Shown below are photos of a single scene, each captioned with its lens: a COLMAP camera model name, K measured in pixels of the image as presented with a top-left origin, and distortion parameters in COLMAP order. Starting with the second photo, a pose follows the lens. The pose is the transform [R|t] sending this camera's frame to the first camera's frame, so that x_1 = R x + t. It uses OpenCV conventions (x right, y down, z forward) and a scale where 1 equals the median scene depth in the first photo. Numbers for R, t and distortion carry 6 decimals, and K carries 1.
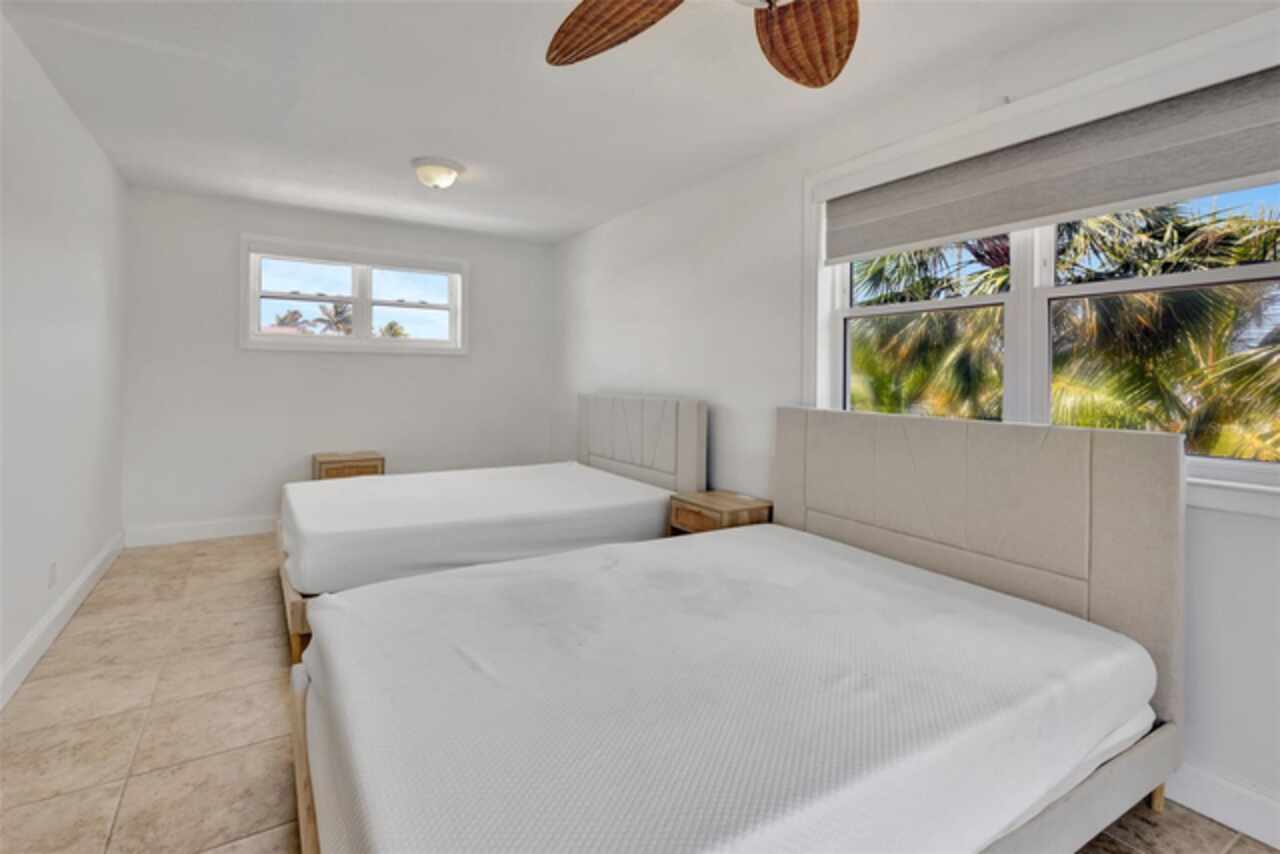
lens RADIAL K [[600.6, 0, 649.8], [0, 600.6, 372.8], [0, 0, 1]] dist [0.001017, -0.001087]
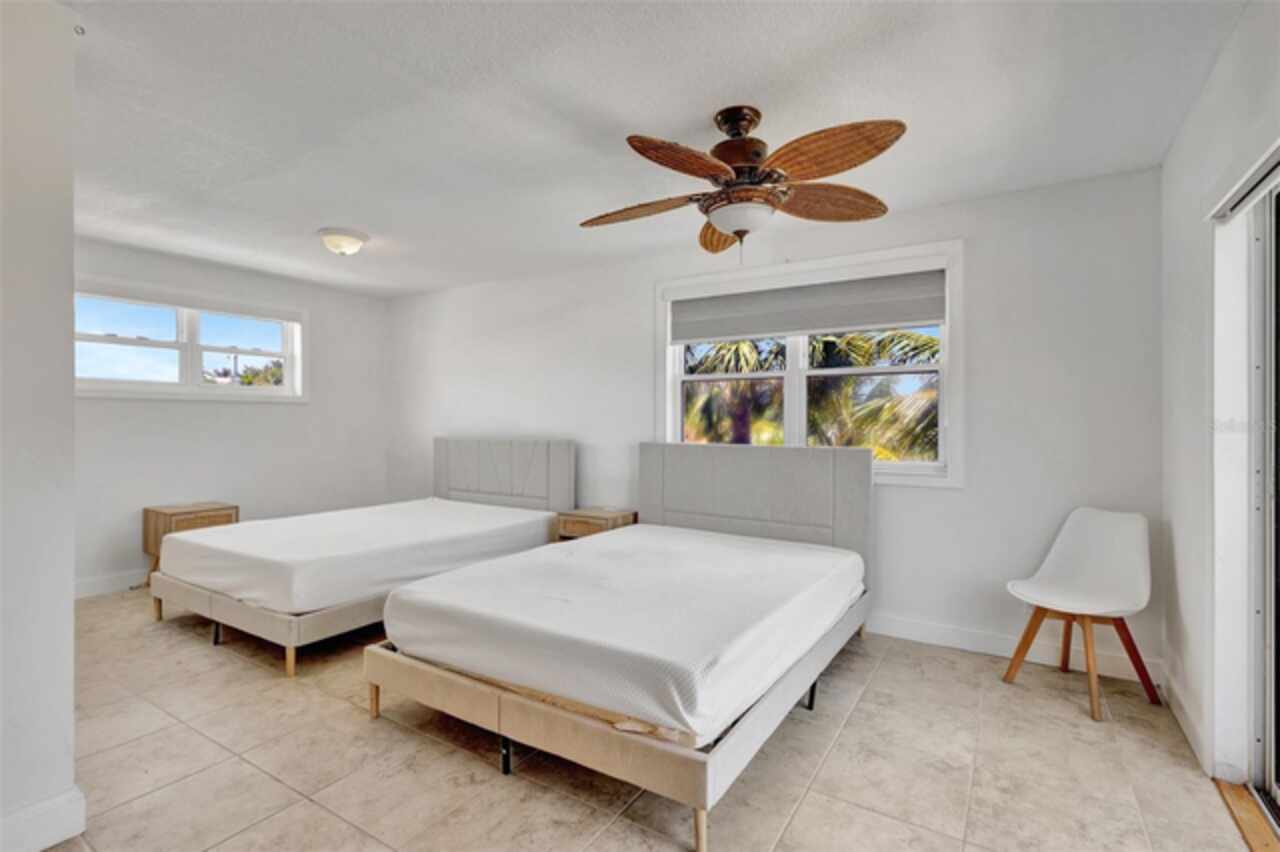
lens RADIAL K [[600.6, 0, 634.7], [0, 600.6, 424.1], [0, 0, 1]] dist [0.001017, -0.001087]
pose [[0.902105, -0.013310, 0.431311, -0.364058], [0.007182, 0.999849, 0.015832, -0.008095], [-0.431457, -0.011184, 0.902064, -0.247893]]
